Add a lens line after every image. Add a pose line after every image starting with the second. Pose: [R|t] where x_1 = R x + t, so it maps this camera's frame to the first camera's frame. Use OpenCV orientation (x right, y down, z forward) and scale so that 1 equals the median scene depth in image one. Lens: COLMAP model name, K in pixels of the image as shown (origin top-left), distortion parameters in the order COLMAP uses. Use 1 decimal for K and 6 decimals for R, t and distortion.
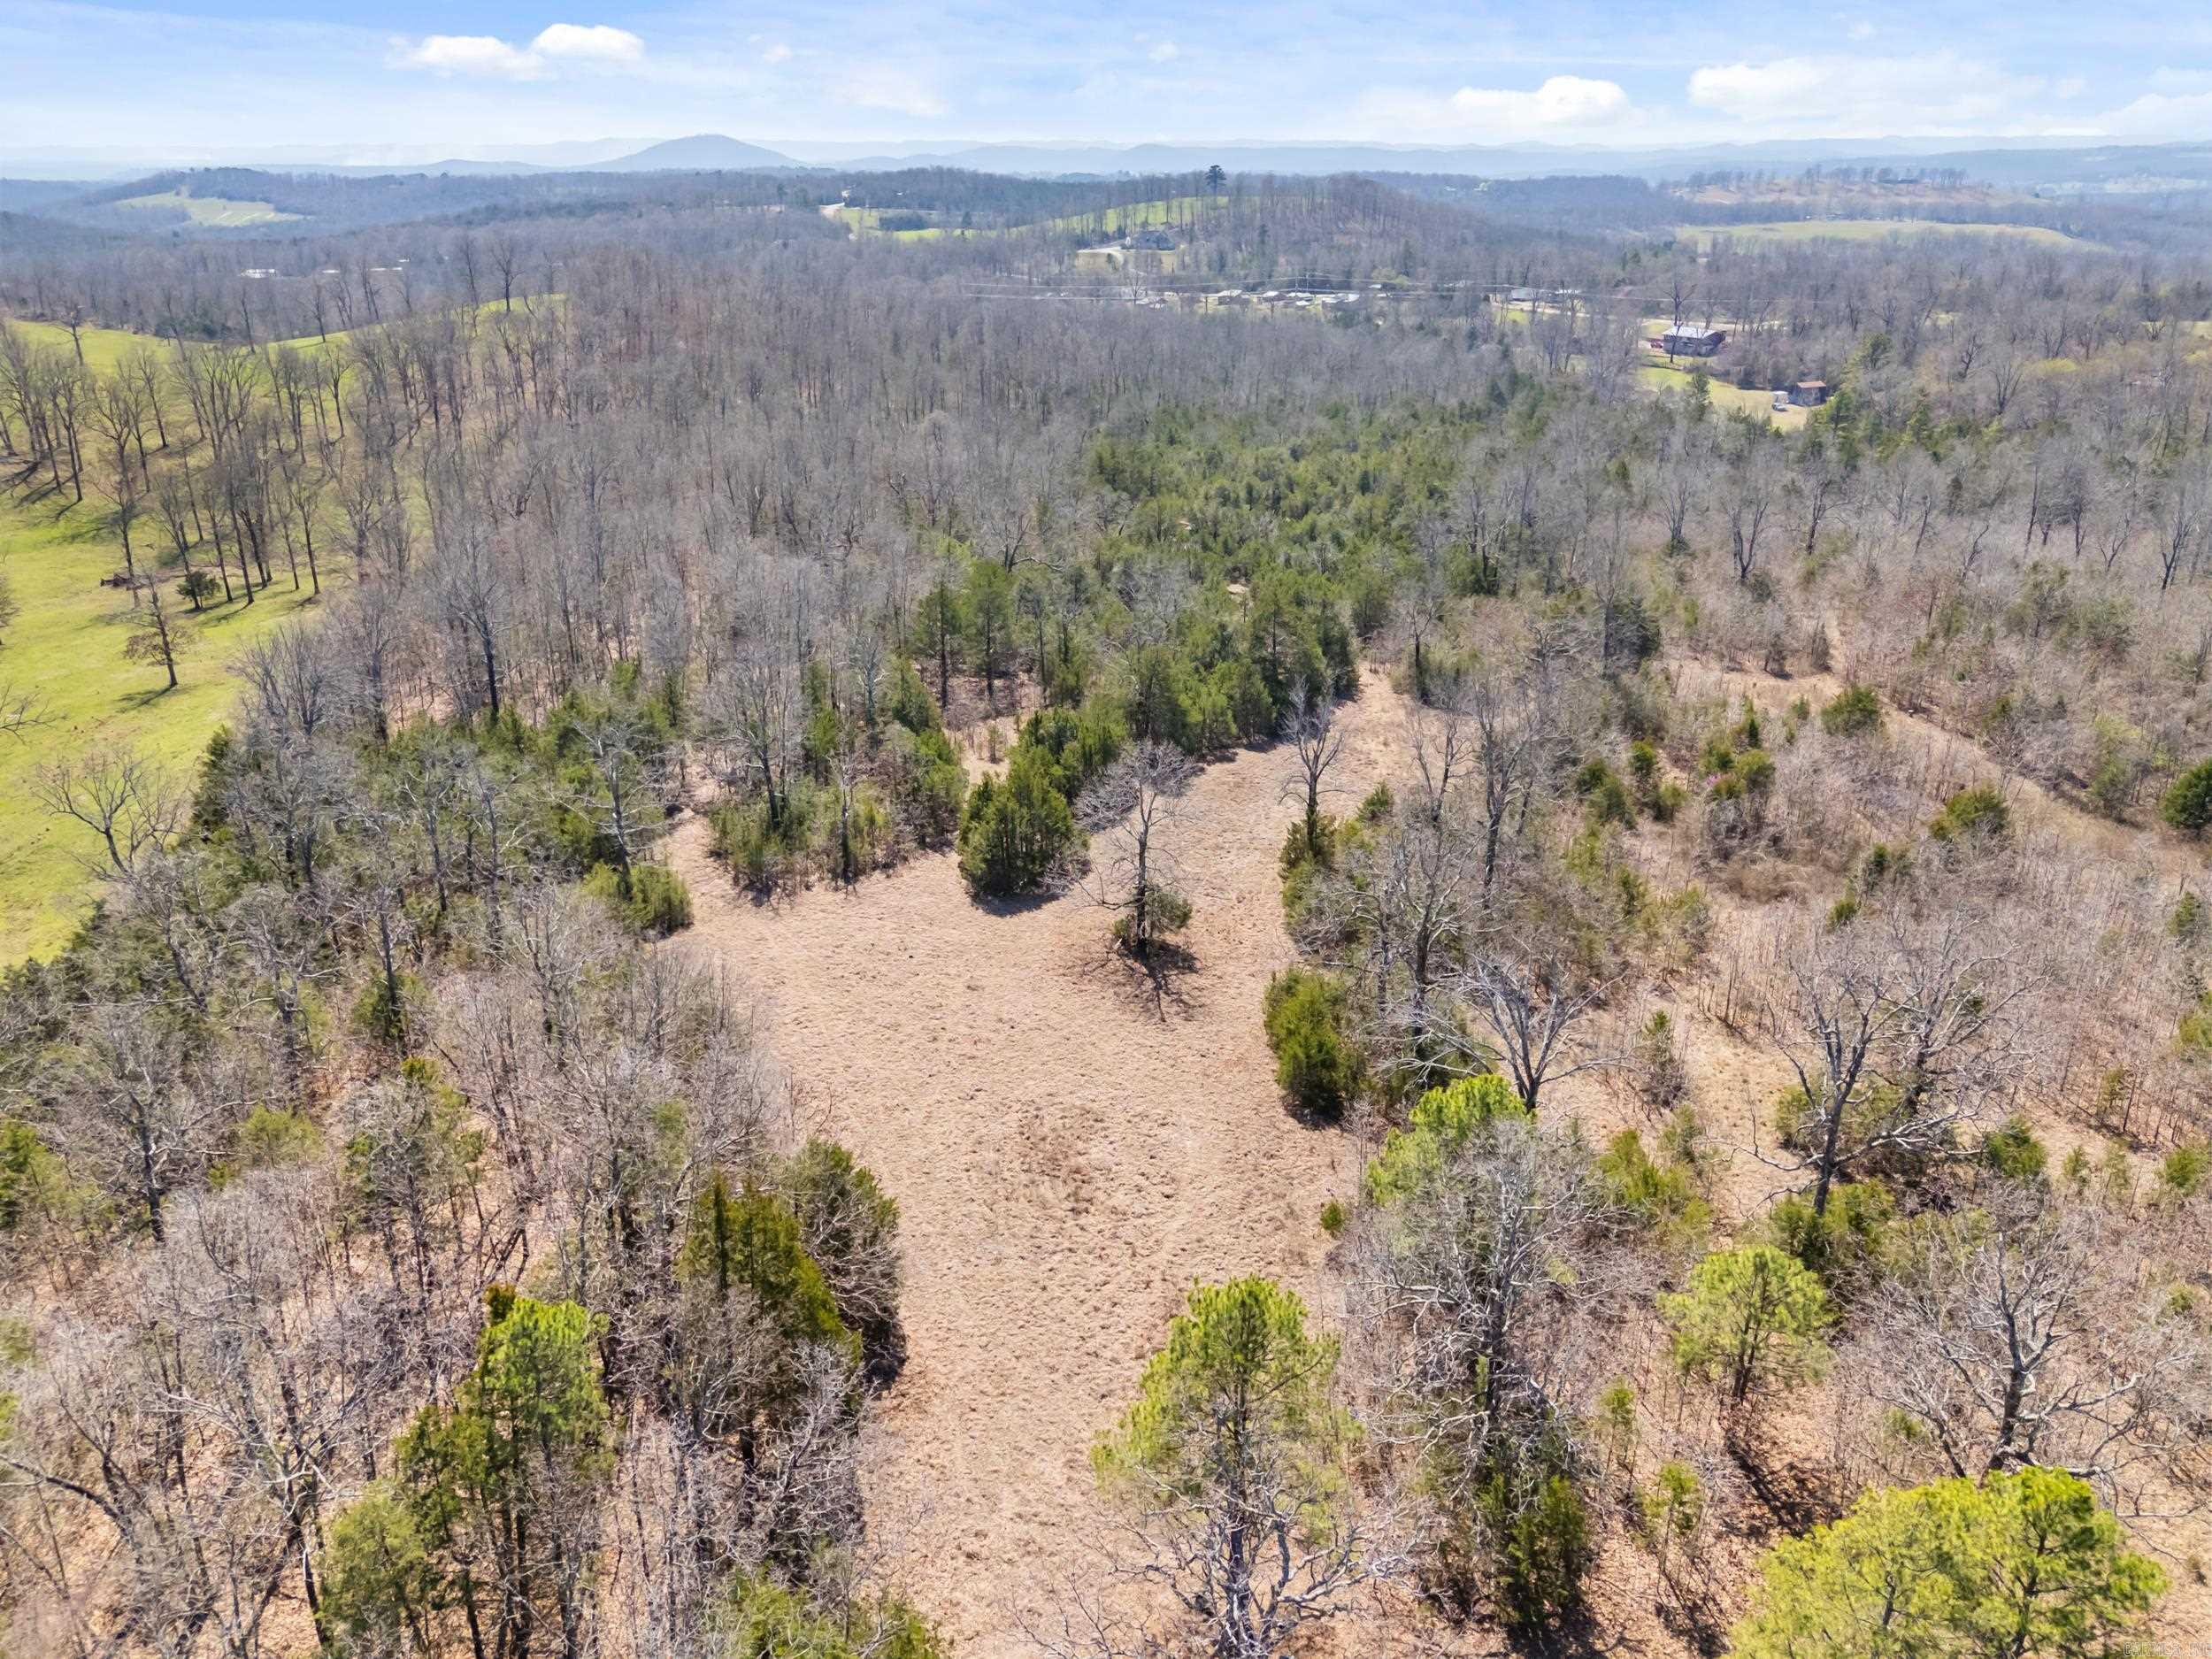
lens RADIAL K [[1661.5, 0, 1106.0], [0, 1661.5, 829.5], [0, 0, 1]] dist [0.075957, -0.061125]
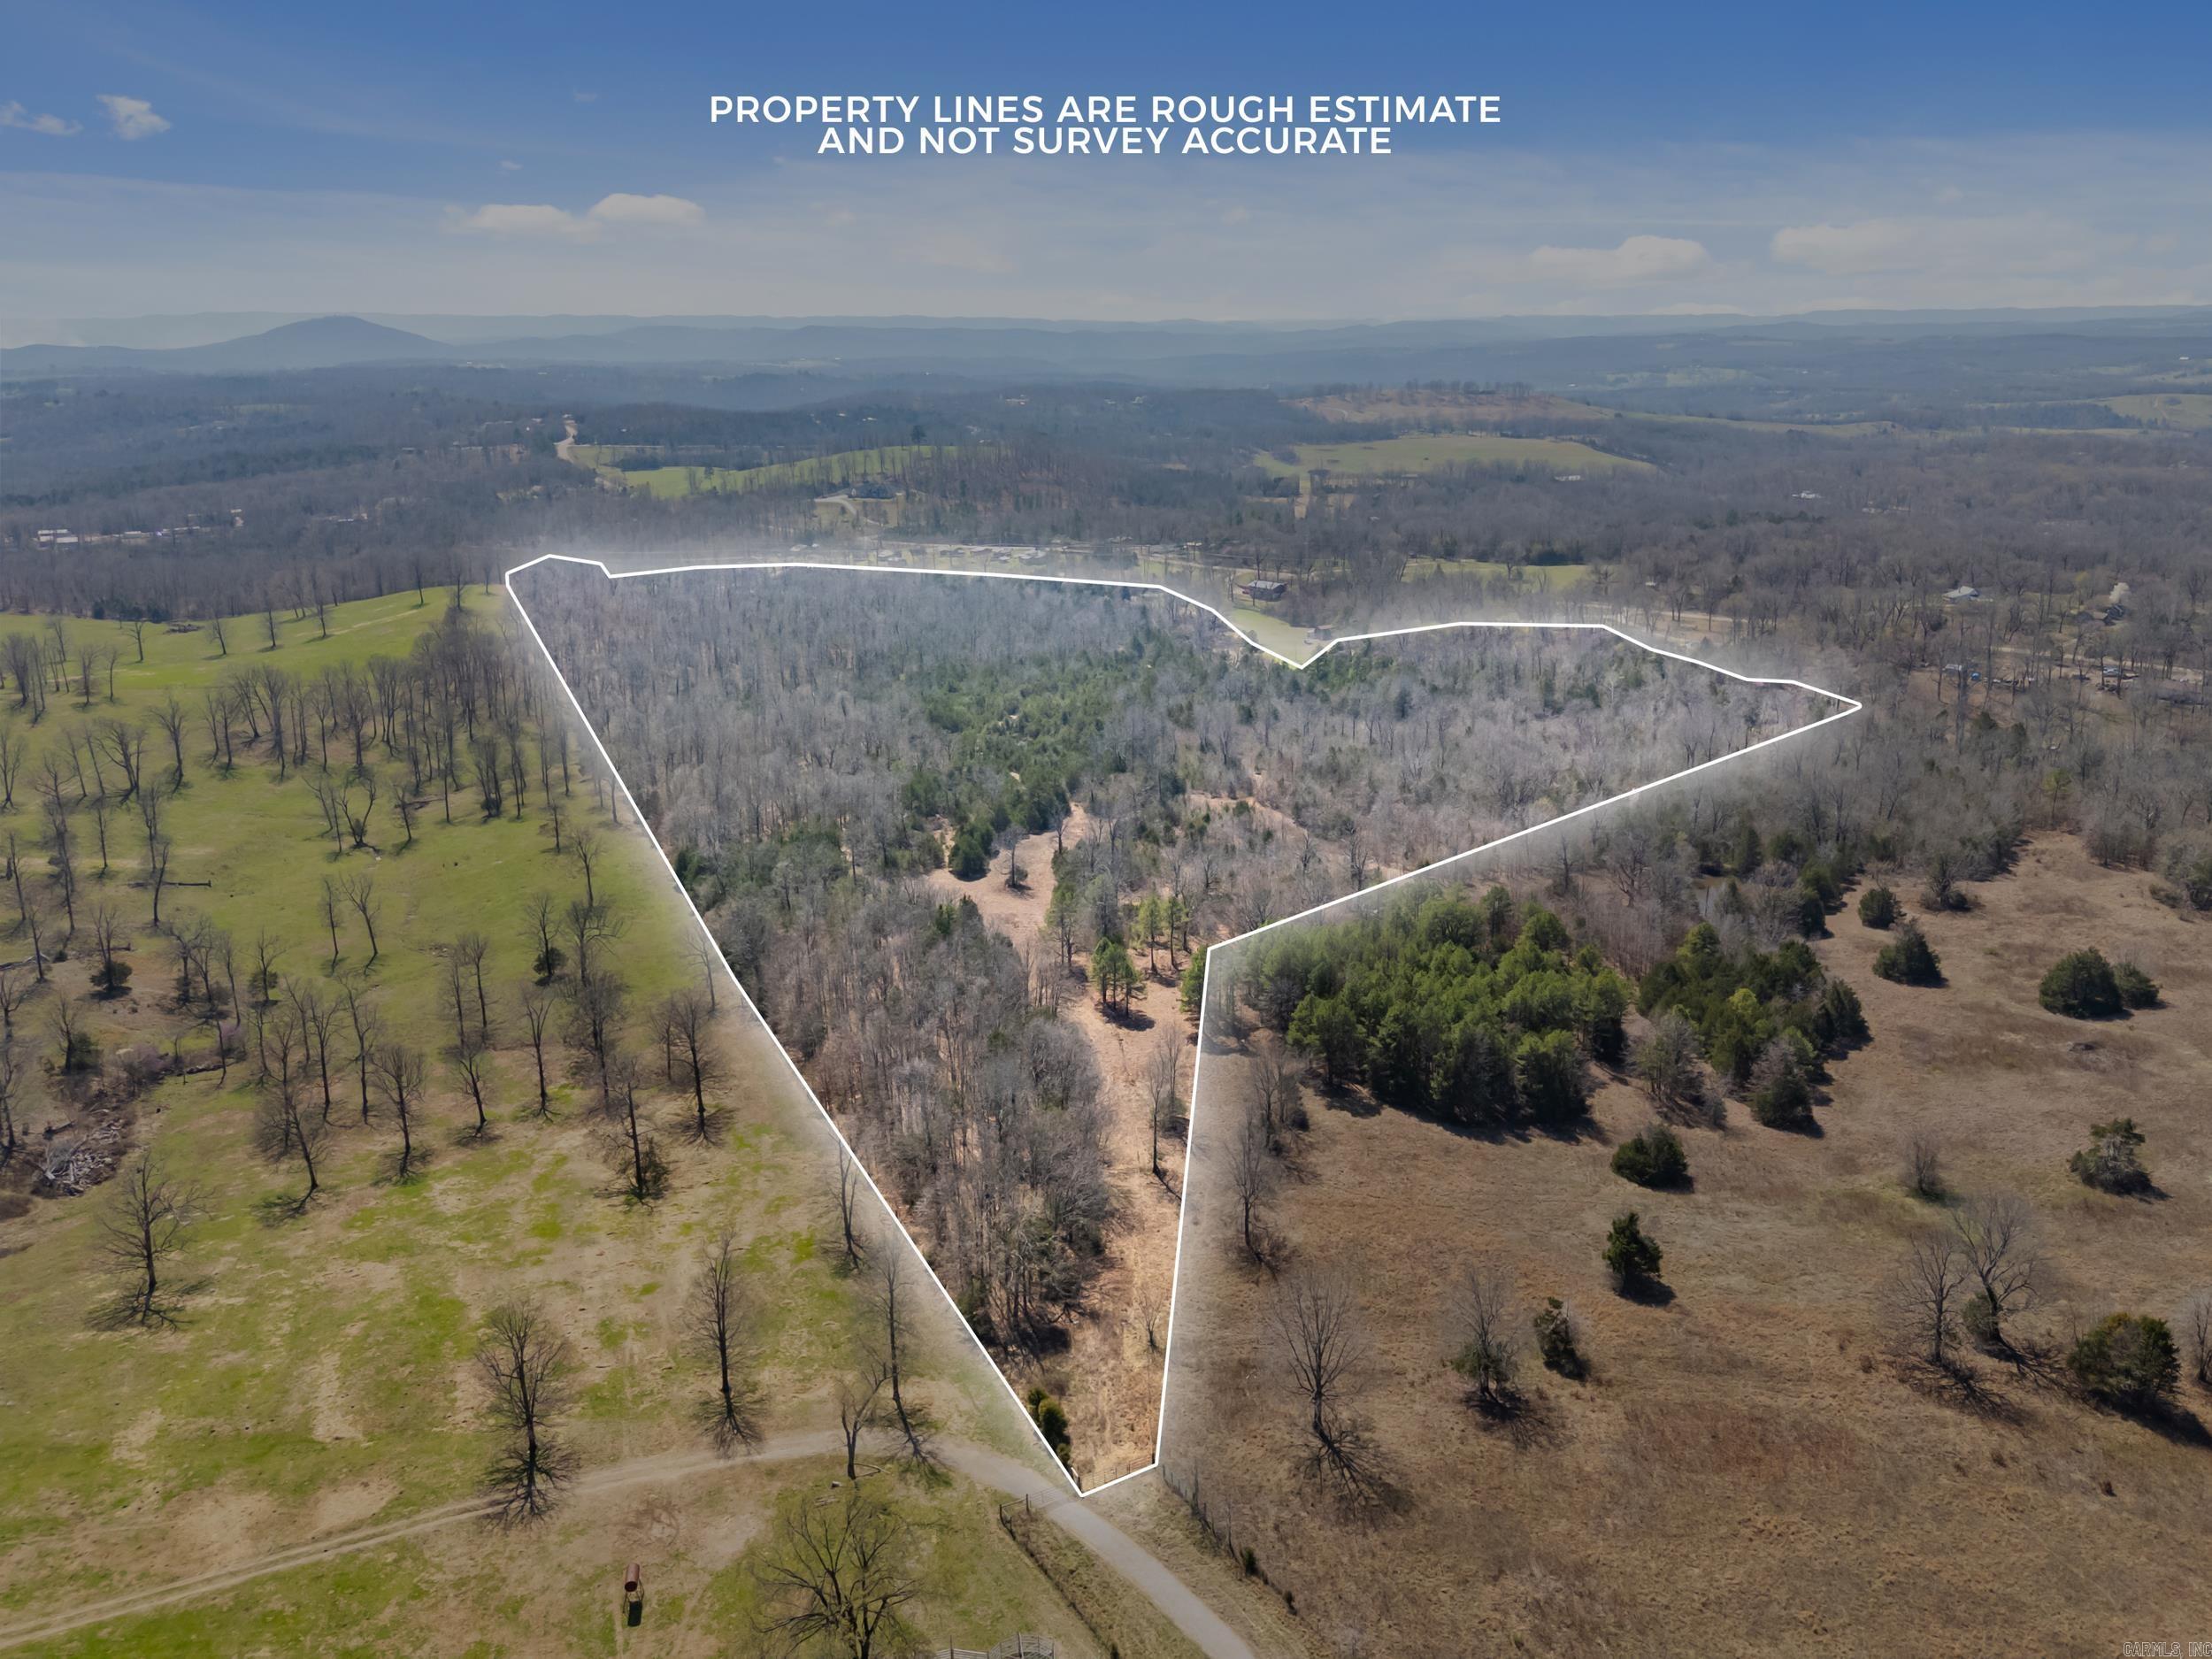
lens RADIAL K [[1703.3, 0, 1115.6], [0, 1703.3, 820.9], [0, 0, 1]] dist [0.089445, -0.082462]
pose [[0.981885, -0.062526, 0.178863, -0.296303], [0.081168, 0.991784, -0.098880, 0.229480], [-0.171211, 0.111607, 0.978893, -1.867808]]
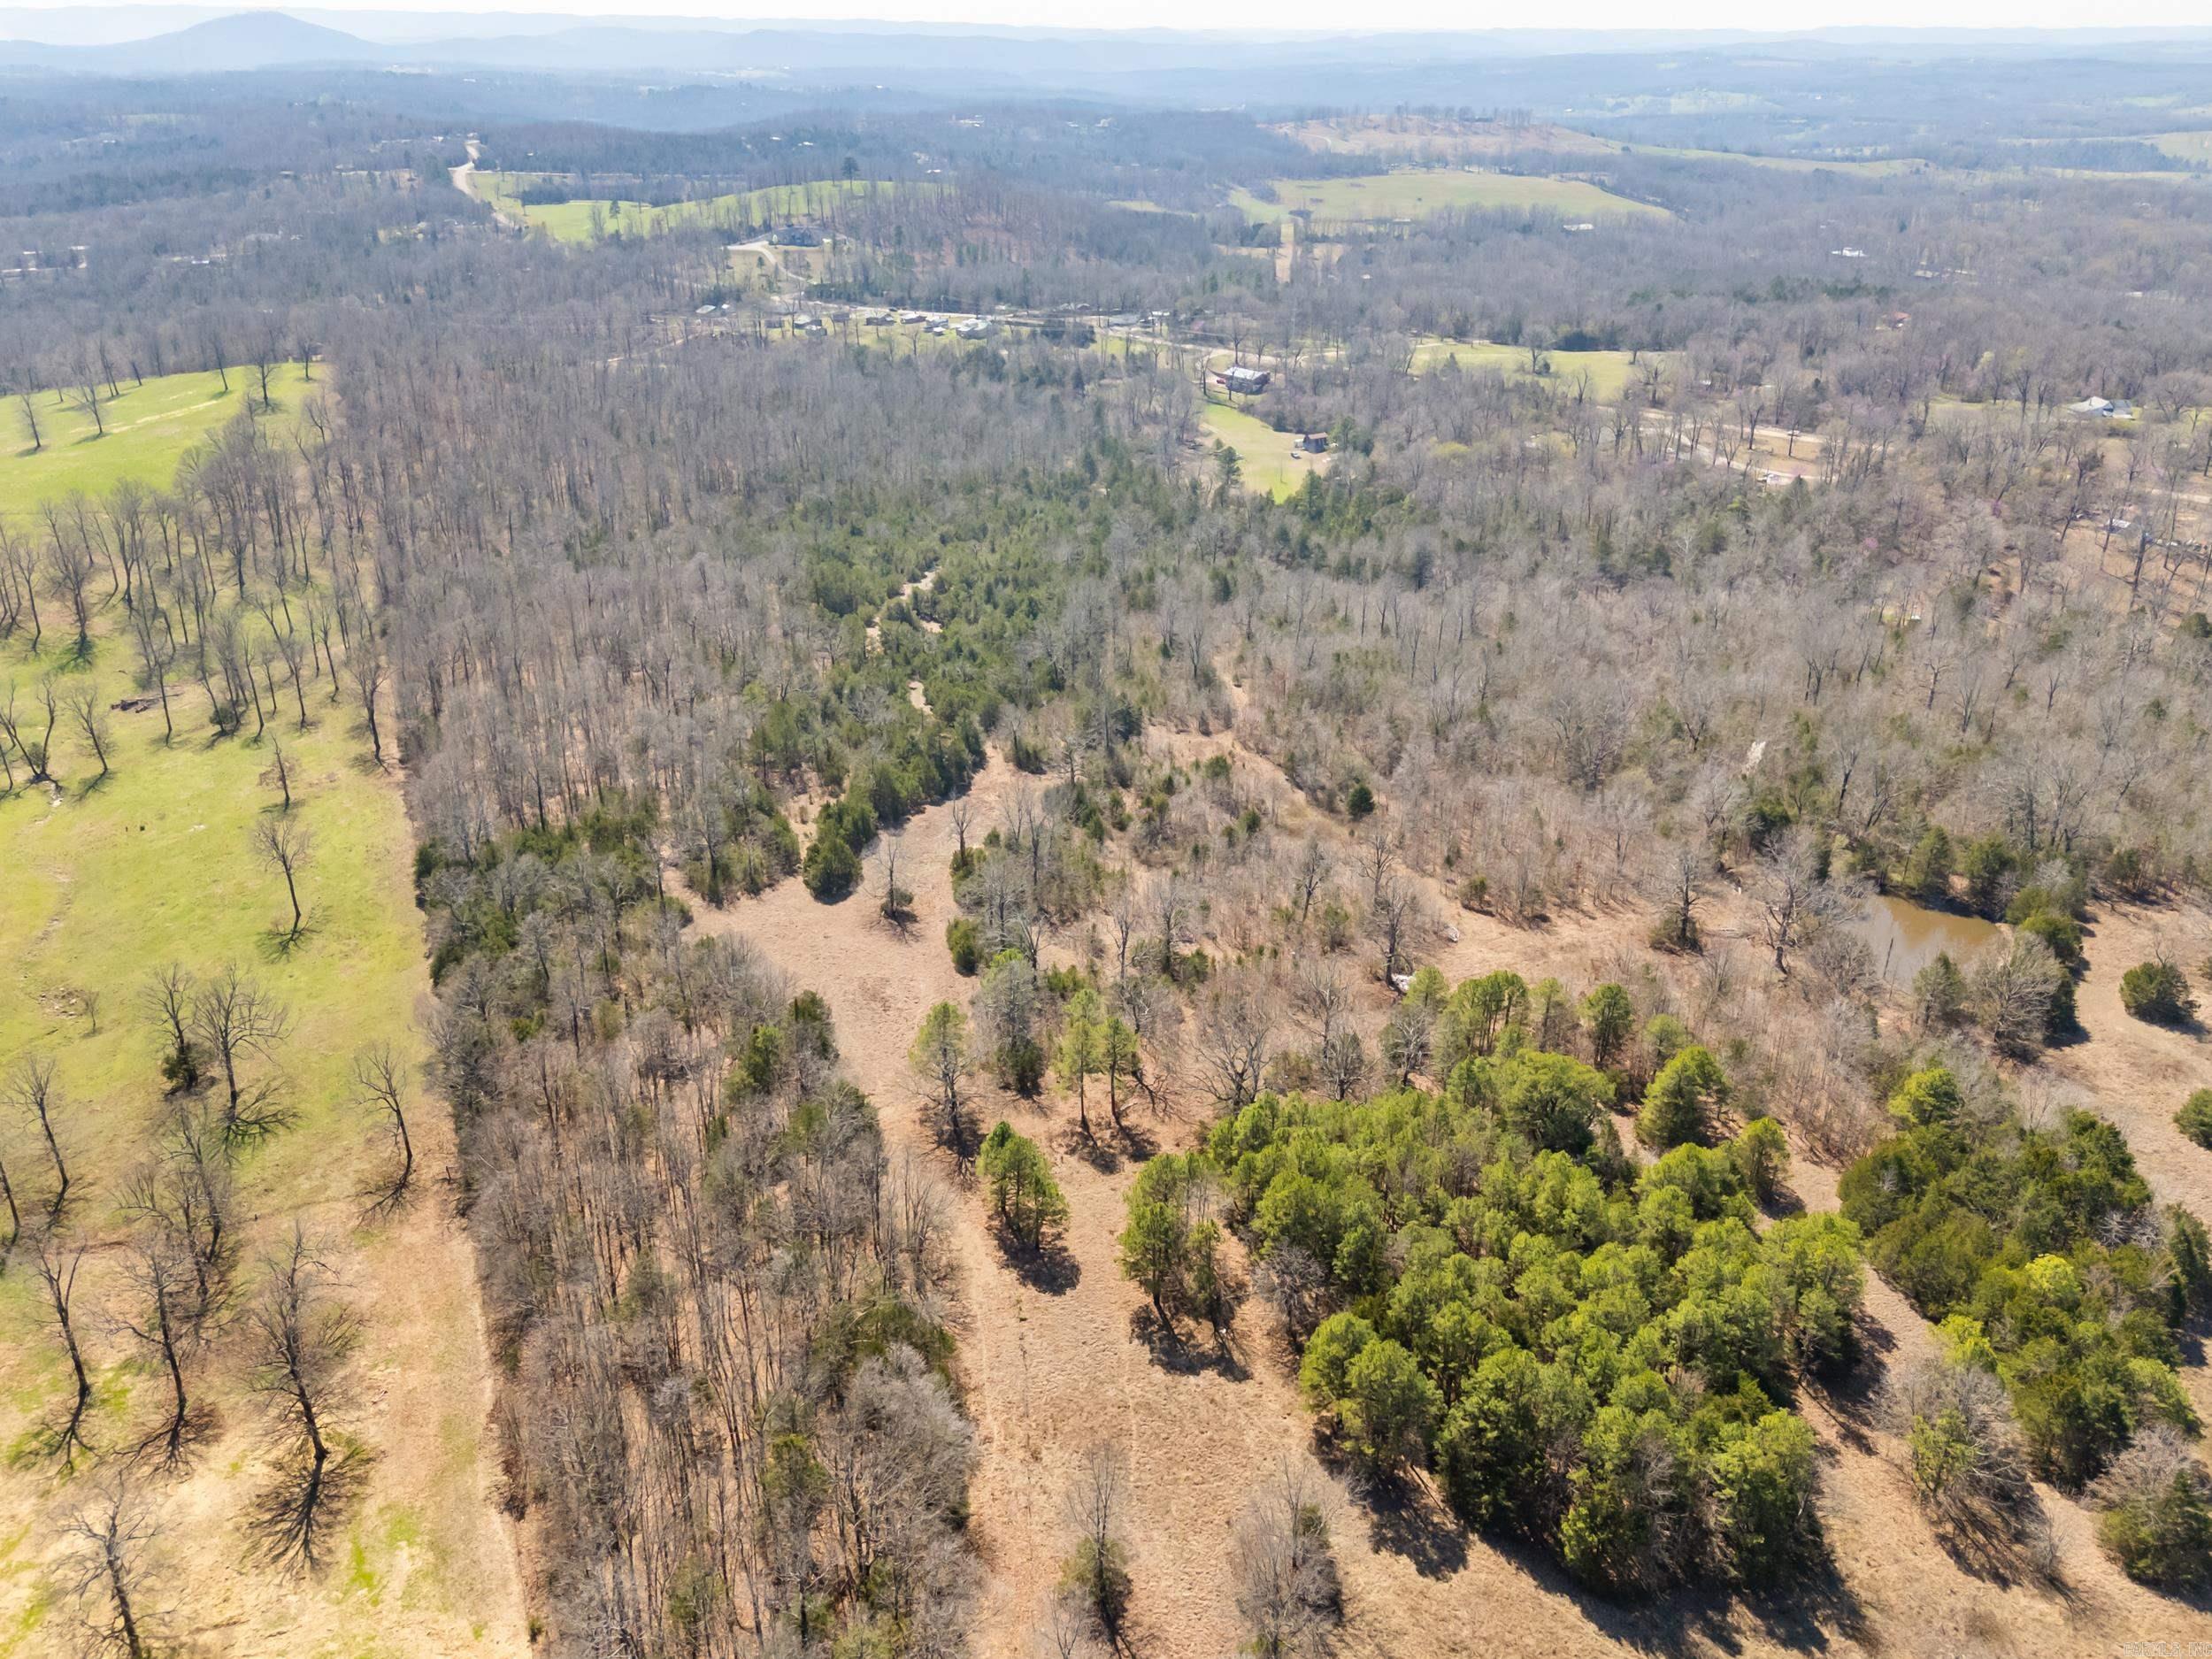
lens RADIAL K [[1689.9, 0, 1081.9], [0, 1689.9, 833.3], [0, 0, 1]] dist [0.081914, -0.070643]
pose [[0.982036, -0.078445, 0.171615, -0.090985], [0.069753, 0.995985, 0.056120, -0.121797], [-0.175328, -0.043141, 0.983564, -1.081737]]
